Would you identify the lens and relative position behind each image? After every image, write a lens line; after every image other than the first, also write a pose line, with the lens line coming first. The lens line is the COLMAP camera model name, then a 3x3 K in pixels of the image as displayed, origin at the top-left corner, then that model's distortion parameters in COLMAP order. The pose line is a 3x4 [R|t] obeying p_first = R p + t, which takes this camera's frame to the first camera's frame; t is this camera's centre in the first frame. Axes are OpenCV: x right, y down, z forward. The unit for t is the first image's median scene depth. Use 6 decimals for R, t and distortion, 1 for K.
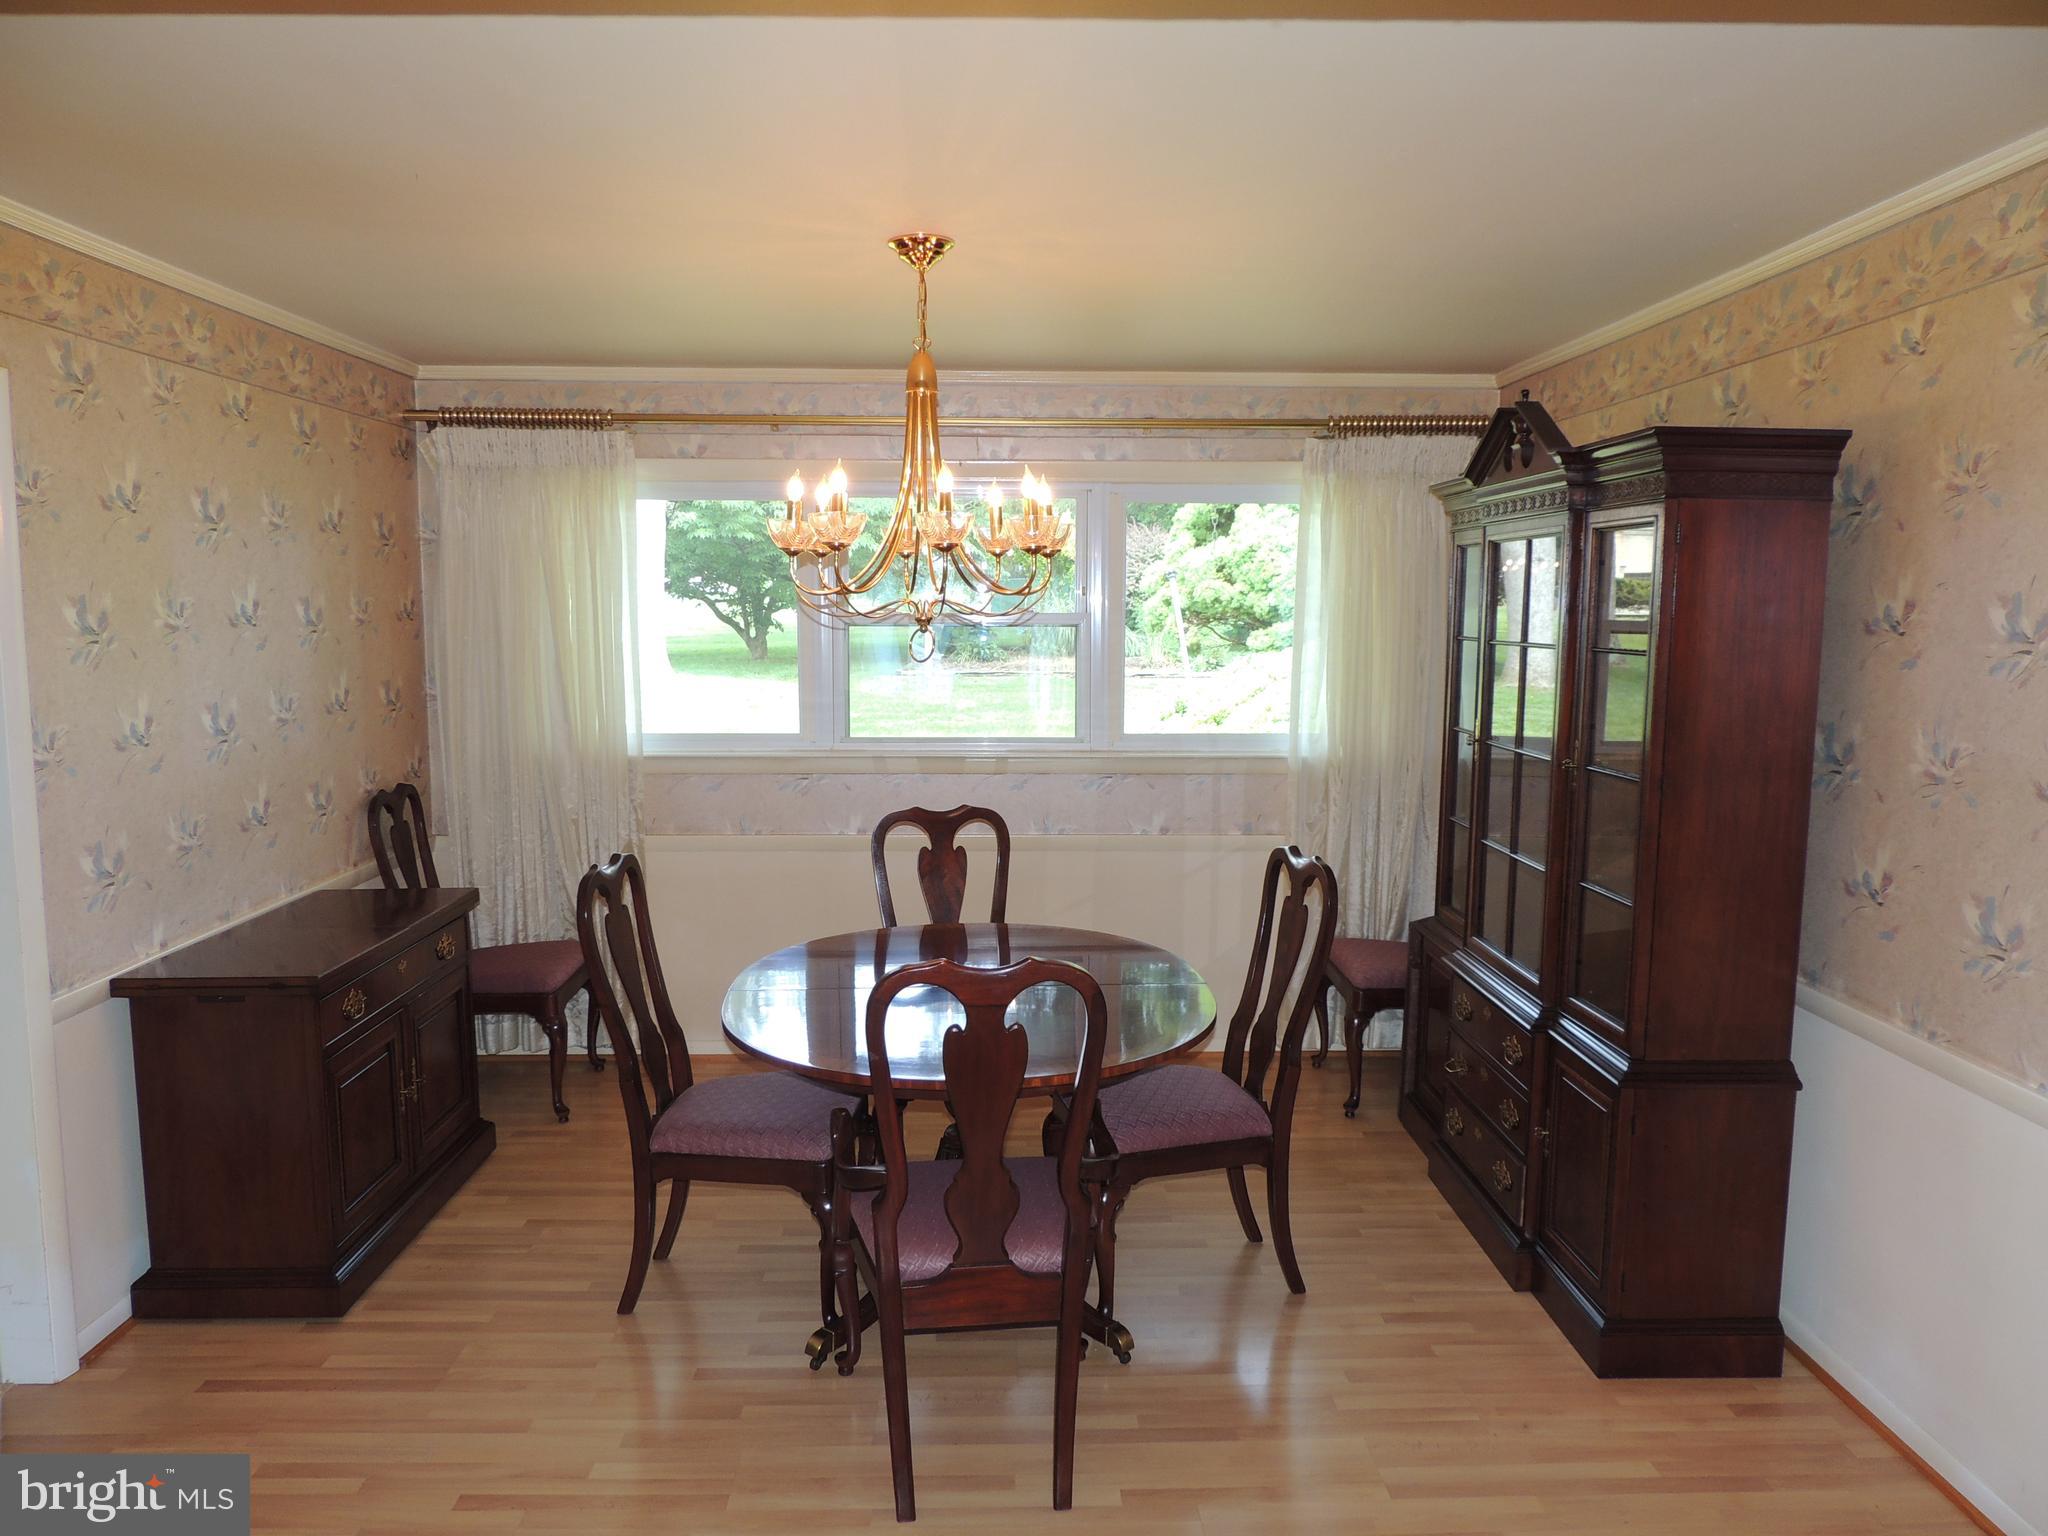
lens RADIAL K [[1477.9, 0, 1024.0], [0, 1477.9, 768.0], [0, 0, 1]] dist [-0.000684, -0.007335]
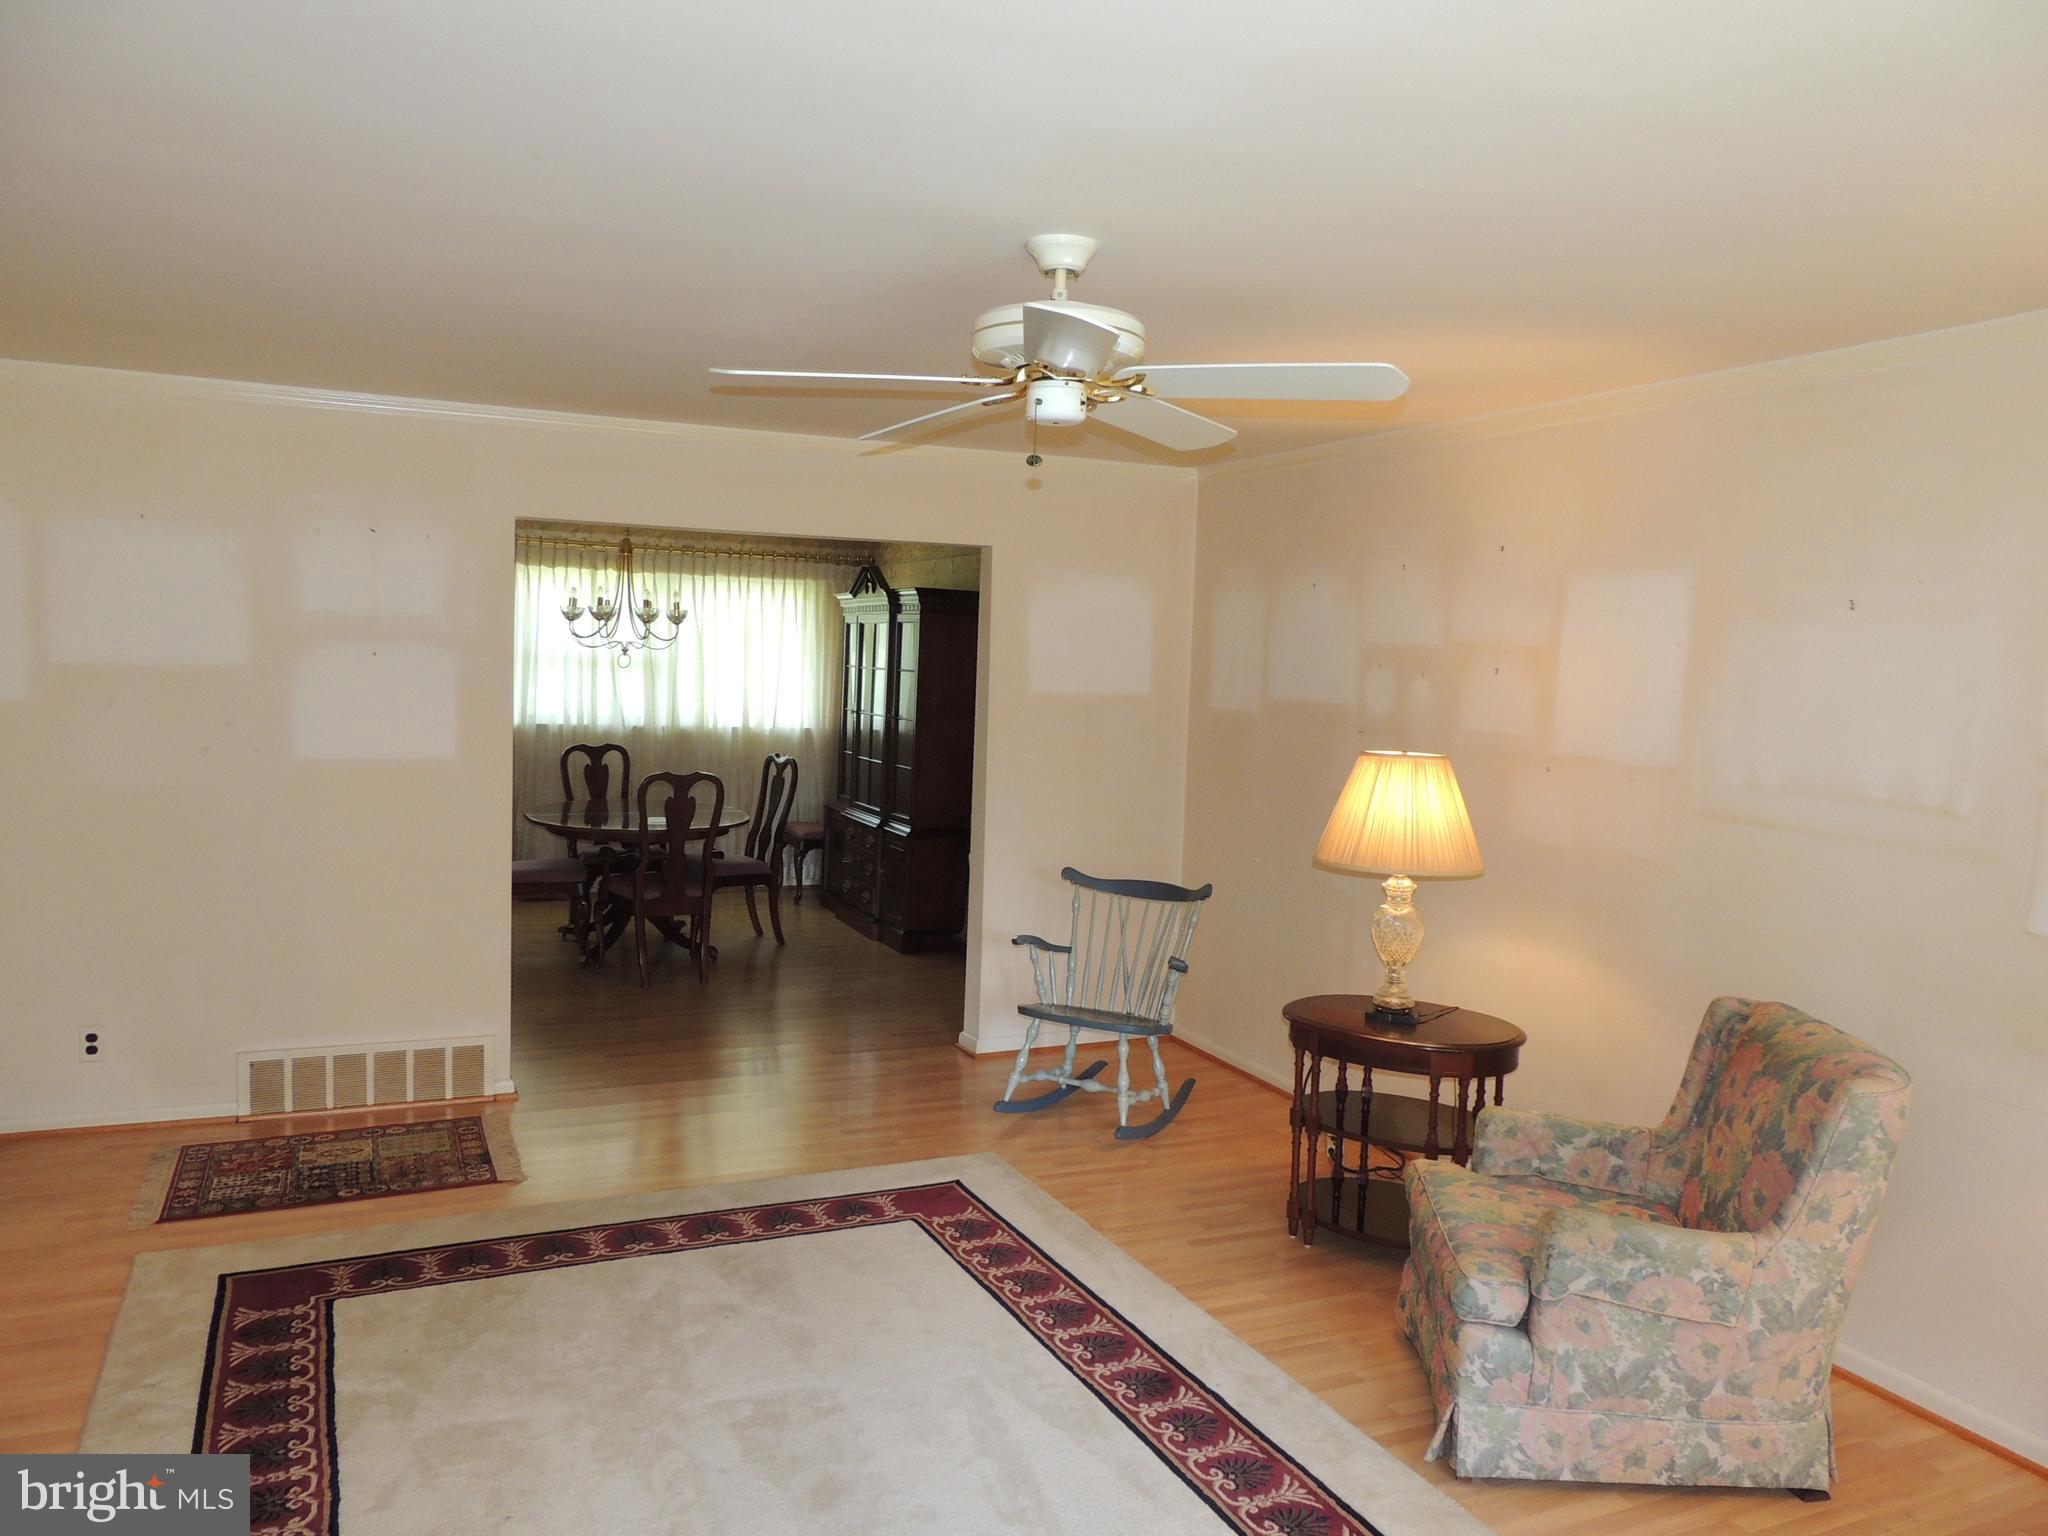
lens RADIAL K [[1477.9, 0, 1024.0], [0, 1477.9, 768.0], [0, 0, 1]] dist [-0.000684, -0.007335]
pose [[0.916672, 0.003596, 0.399623, -0.381923], [0.013490, 0.999111, -0.039934, 0.173092], [-0.399411, 0.041998, 0.915809, -1.248149]]
